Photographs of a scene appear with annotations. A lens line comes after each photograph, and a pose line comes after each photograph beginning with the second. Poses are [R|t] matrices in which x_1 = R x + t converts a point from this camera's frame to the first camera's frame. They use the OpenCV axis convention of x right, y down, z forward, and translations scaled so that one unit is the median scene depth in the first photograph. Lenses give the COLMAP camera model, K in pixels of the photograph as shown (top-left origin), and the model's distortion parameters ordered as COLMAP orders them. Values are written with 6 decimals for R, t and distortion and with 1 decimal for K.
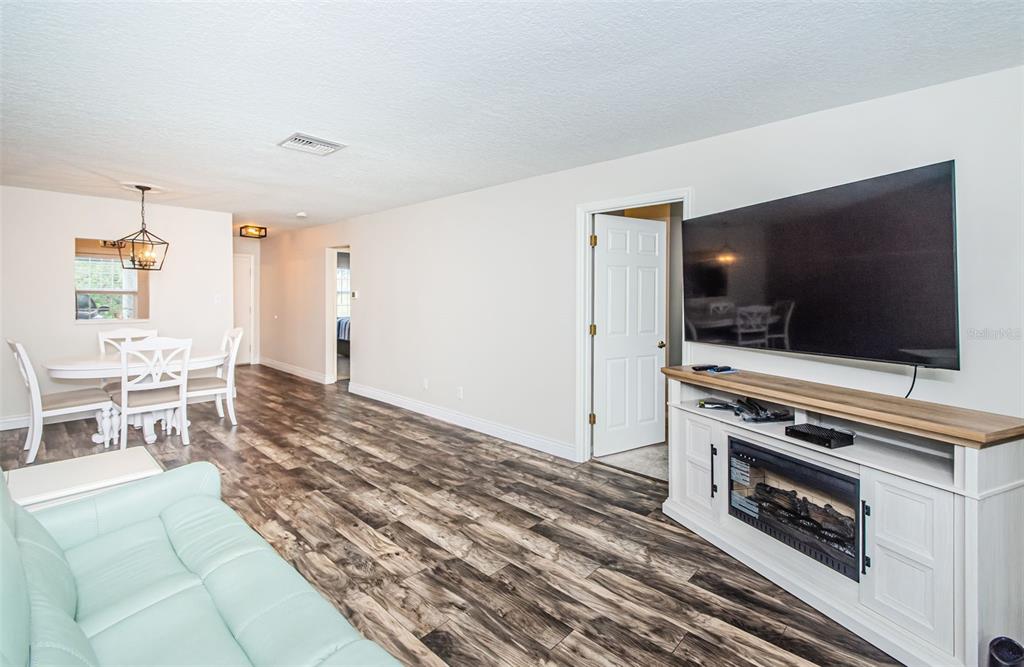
lens RADIAL K [[451.8, 0, 510.0], [0, 451.8, 295.6], [0, 0, 1]] dist [0.008293, 0.000371]
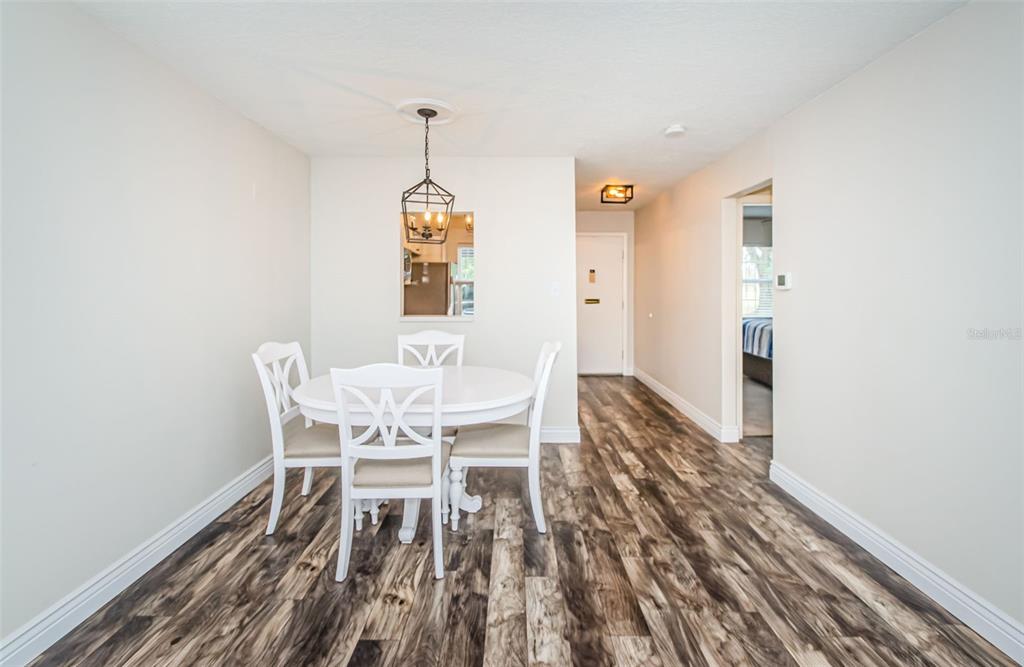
lens RADIAL K [[451.8, 0, 510.0], [0, 451.8, 295.6], [0, 0, 1]] dist [0.008293, 0.000371]
pose [[0.675040, 0.006902, -0.737749, -0.177969], [0.004194, 0.999904, 0.013191, 0.006086], [0.737769, -0.011998, 0.674946, 0.443203]]
